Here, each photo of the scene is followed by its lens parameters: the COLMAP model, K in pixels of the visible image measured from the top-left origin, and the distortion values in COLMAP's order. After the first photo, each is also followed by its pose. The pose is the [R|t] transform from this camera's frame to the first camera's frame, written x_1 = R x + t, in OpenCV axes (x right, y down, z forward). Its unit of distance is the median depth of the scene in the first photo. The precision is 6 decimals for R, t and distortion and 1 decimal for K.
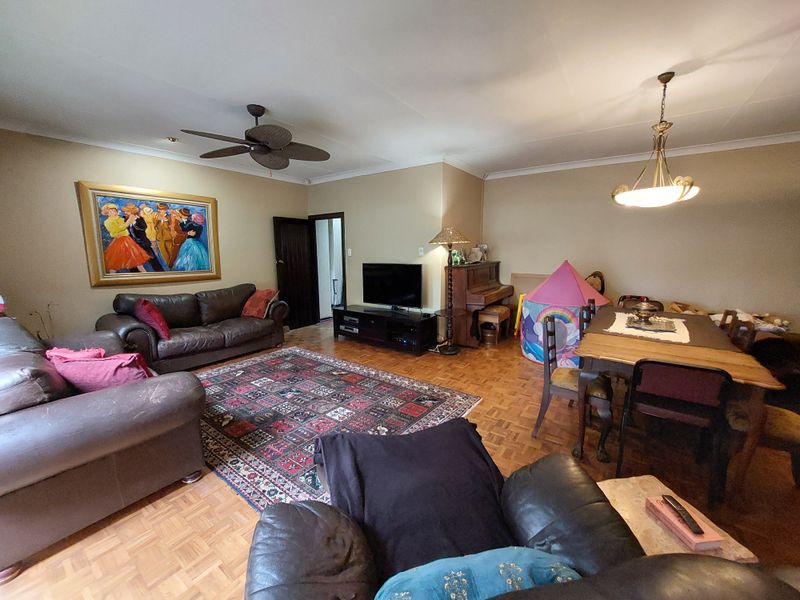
lens RADIAL K [[320.4, 0, 404.5], [0, 320.4, 301.2], [0, 0, 1]] dist [-0.019407, 0.001963]
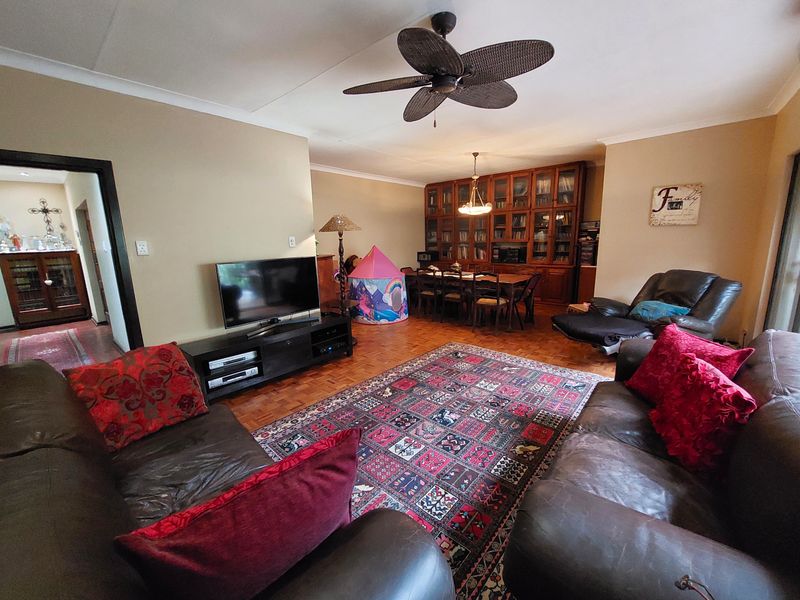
lens RADIAL K [[320.4, 0, 403.1], [0, 320.4, 304.0], [0, 0, 1]] dist [-0.019407, 0.001963]
pose [[0.101714, -0.198429, 0.974823, -1.092198], [0.183209, 0.966881, 0.177697, -0.141998], [-0.977798, 0.160522, 0.134699, 0.963390]]
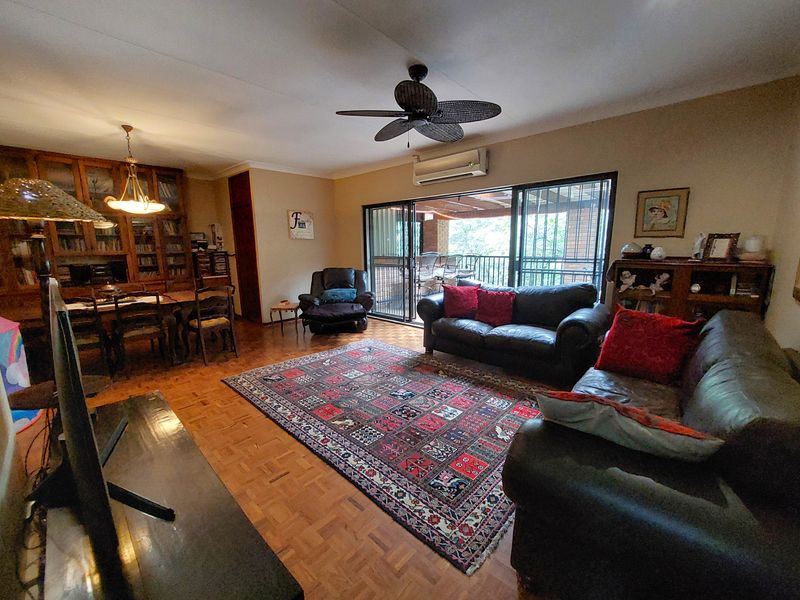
lens RADIAL K [[320.4, 0, 400.0], [0, 320.4, 299.2], [0, 0, 1]] dist [-0.019407, 0.001963]
pose [[-0.991085, -0.008237, 0.132975, -0.475257], [0.034772, 0.947500, 0.317861, -0.260780], [-0.128612, 0.319651, -0.938766, 1.787296]]
